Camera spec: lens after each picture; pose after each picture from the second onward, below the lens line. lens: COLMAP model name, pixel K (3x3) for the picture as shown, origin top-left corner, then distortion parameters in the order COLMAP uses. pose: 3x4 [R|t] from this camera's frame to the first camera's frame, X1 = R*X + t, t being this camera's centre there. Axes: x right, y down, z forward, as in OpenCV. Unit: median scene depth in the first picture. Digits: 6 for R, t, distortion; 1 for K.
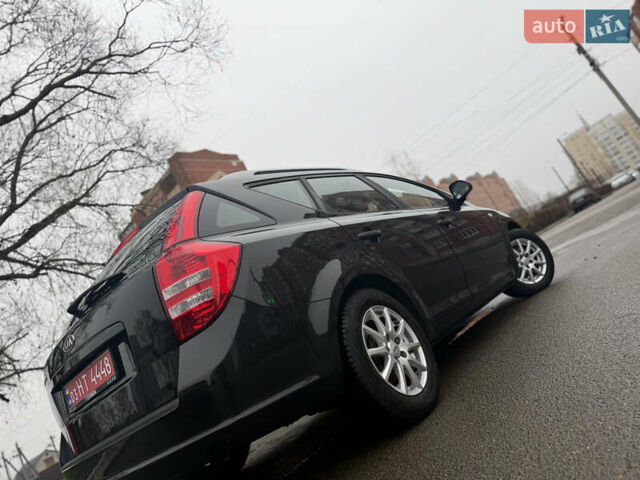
lens RADIAL K [[449.9, 0, 320.8], [0, 449.9, 239.0], [0, 0, 1]] dist [0.021815, -0.031017]
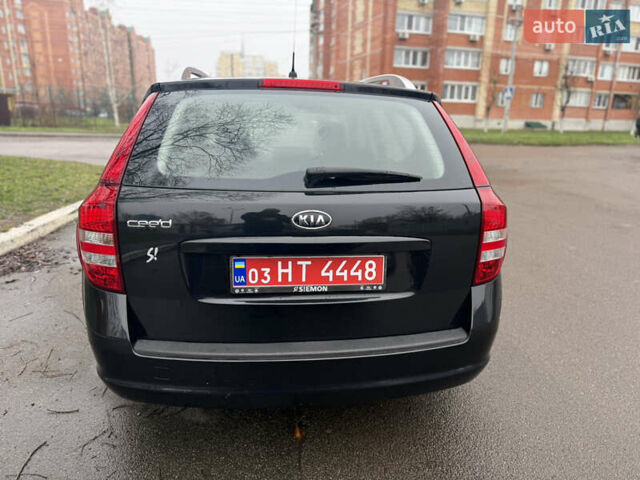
lens RADIAL K [[449.9, 0, 322.5], [0, 449.9, 240.2], [0, 0, 1]] dist [0.021815, -0.031017]
pose [[0.576790, 0.285414, 0.765410, -0.793454], [-0.488596, 0.871438, 0.043240, 0.156860], [-0.654666, -0.398916, 0.642089, 0.348075]]
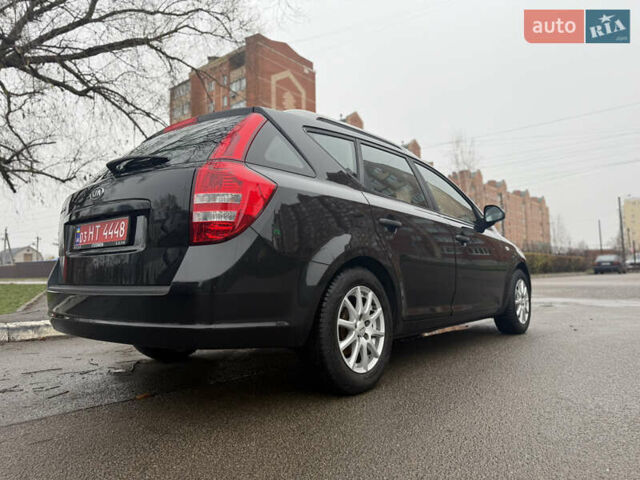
lens RADIAL K [[449.9, 0, 321.8], [0, 449.9, 236.6], [0, 0, 1]] dist [0.021815, -0.031017]
pose [[0.895494, 0.445057, -0.003723, -0.013948], [-0.440244, 0.886976, 0.139496, -0.049825], [0.065385, -0.123279, 0.990216, -0.049494]]
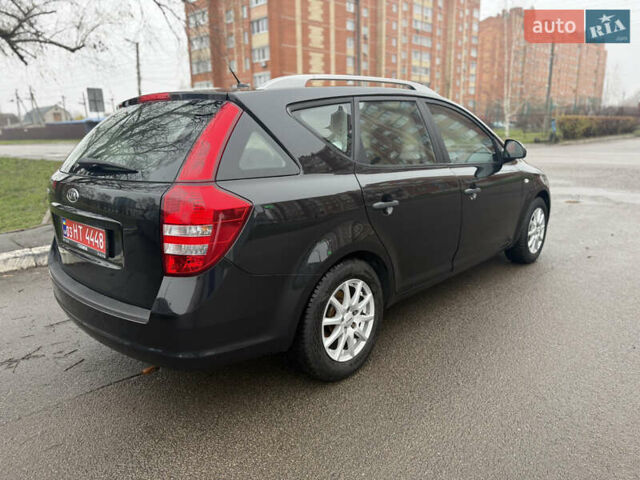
lens RADIAL K [[449.9, 0, 319.5], [0, 449.9, 240.9], [0, 0, 1]] dist [0.021815, -0.031017]
pose [[0.897112, 0.434813, 0.078279, -0.055767], [-0.421696, 0.789894, 0.445241, -0.284742], [0.131764, -0.432441, 0.891983, 0.058728]]
